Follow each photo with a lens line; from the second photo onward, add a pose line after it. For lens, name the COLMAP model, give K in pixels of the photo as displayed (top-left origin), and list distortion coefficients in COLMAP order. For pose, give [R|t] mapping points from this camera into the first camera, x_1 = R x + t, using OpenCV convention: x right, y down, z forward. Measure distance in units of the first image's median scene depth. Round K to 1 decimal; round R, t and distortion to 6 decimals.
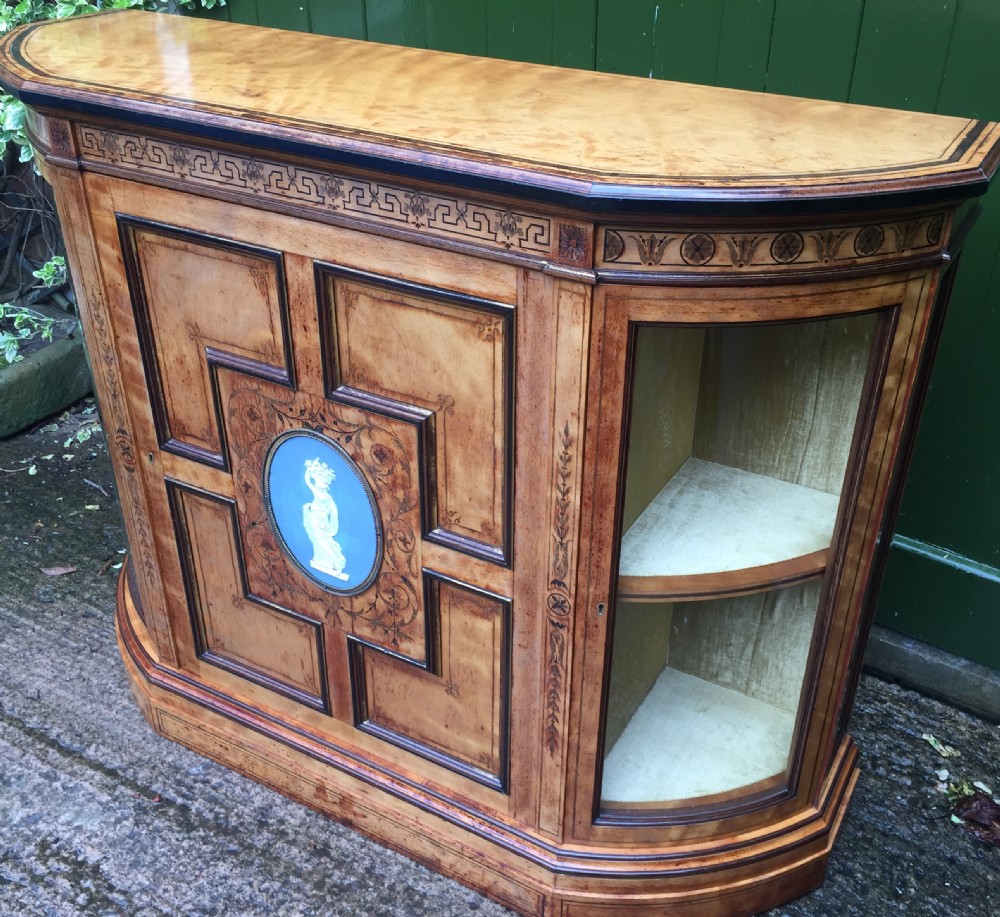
lens RADIAL K [[1079.0, 0, 523.9], [0, 1079.0, 472.7], [0, 0, 1]] dist [0.048028, 0.000000]
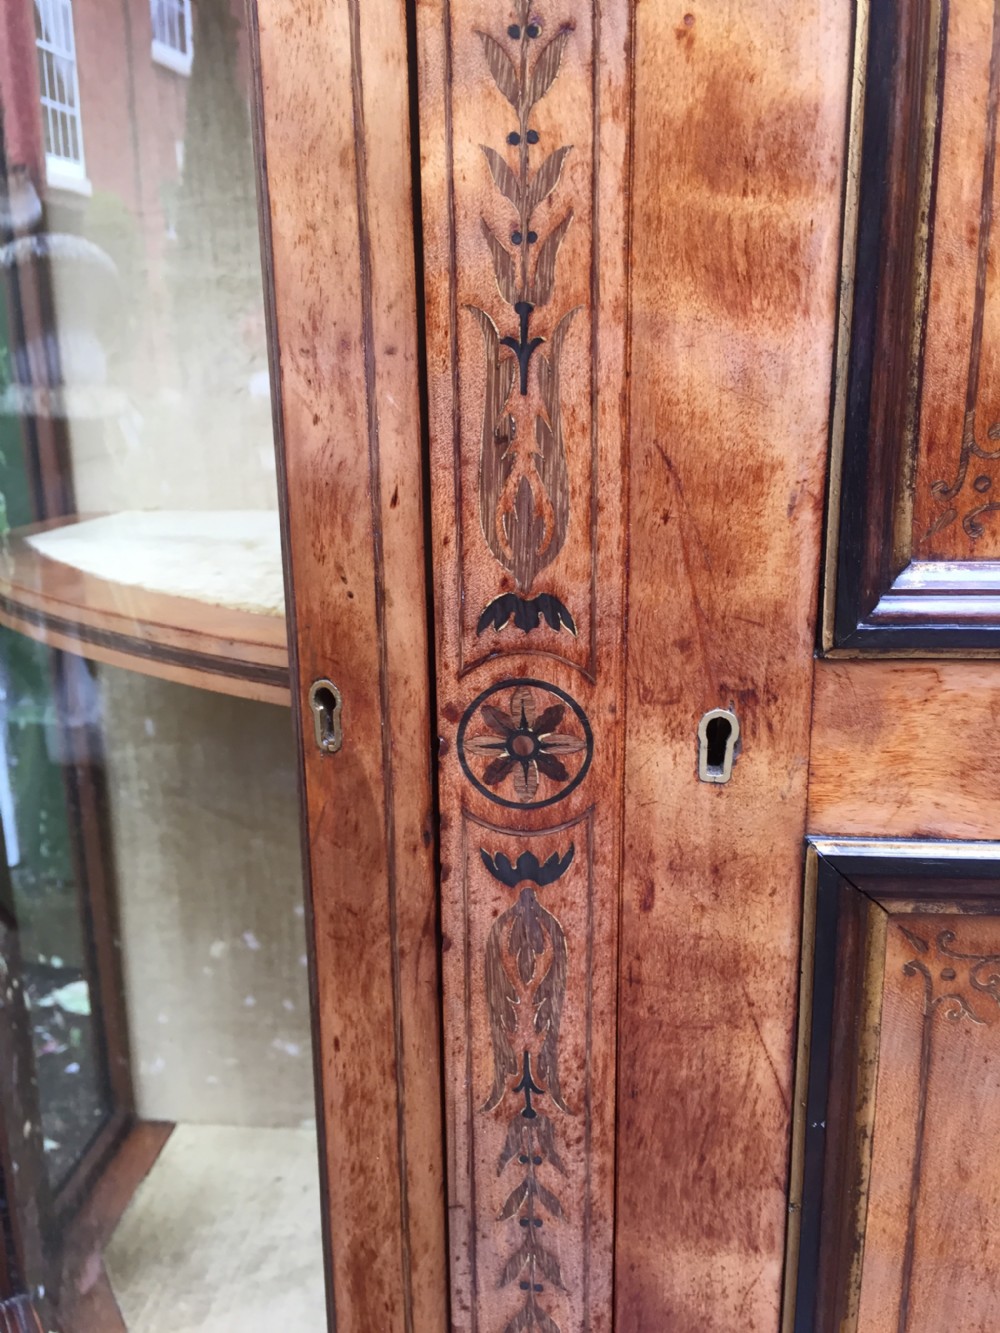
lens RADIAL K [[1147.2, 0, 496.0], [0, 1147.2, 670.9], [0, 0, 1]] dist [0.069092, -0.095607]
pose [[0.913172, -0.130129, 0.386244, -0.497704], [0.237898, 0.939656, -0.245868, 0.011916], [-0.330941, 0.316407, 0.889025, 0.970403]]
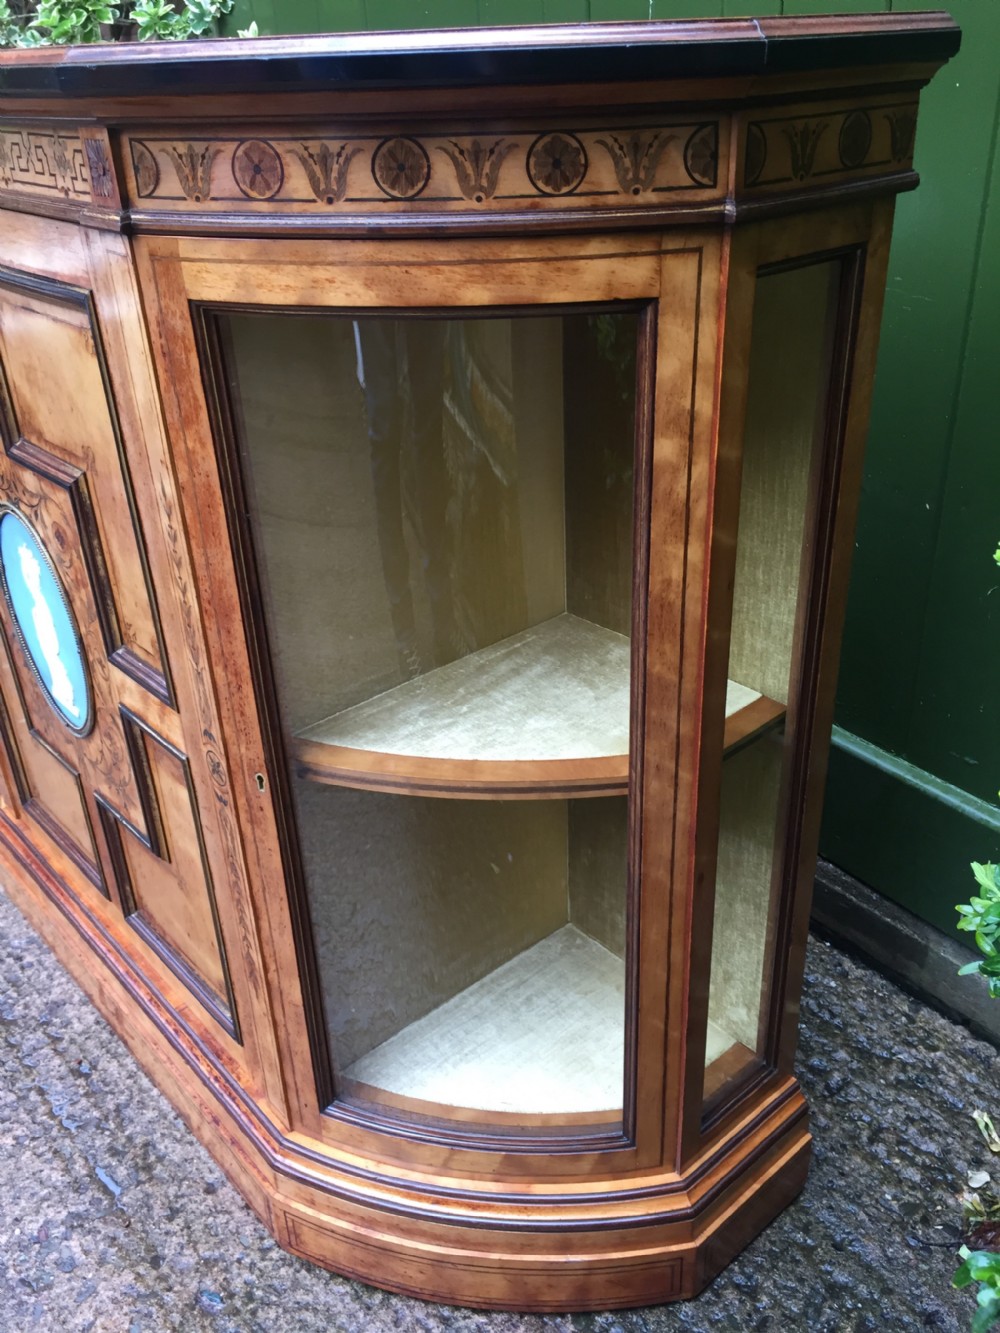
lens RADIAL K [[1147.2, 0, 503.9], [0, 1147.2, 673.1], [0, 0, 1]] dist [0.069092, -0.095607]
pose [[0.938821, 0.116766, -0.324008, 0.404305], [-0.131145, 0.991101, -0.022821, 0.051673], [0.318459, 0.063917, 0.945779, 0.343121]]
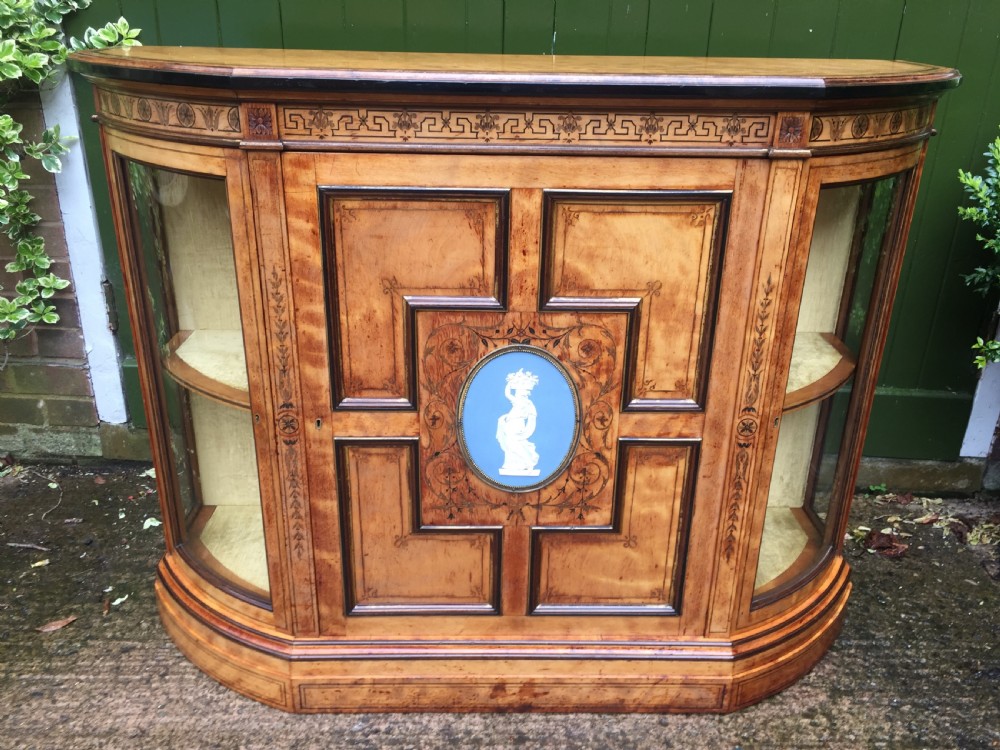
lens RADIAL K [[860.6, 0, 496.1], [0, 860.6, 375.2], [0, 0, 1]] dist [0.069092, -0.095607]
pose [[0.864103, -0.203365, 0.460401, -0.652094], [0.260974, 0.963199, -0.064352, 0.046446], [-0.430370, 0.175759, 0.885376, 0.183853]]
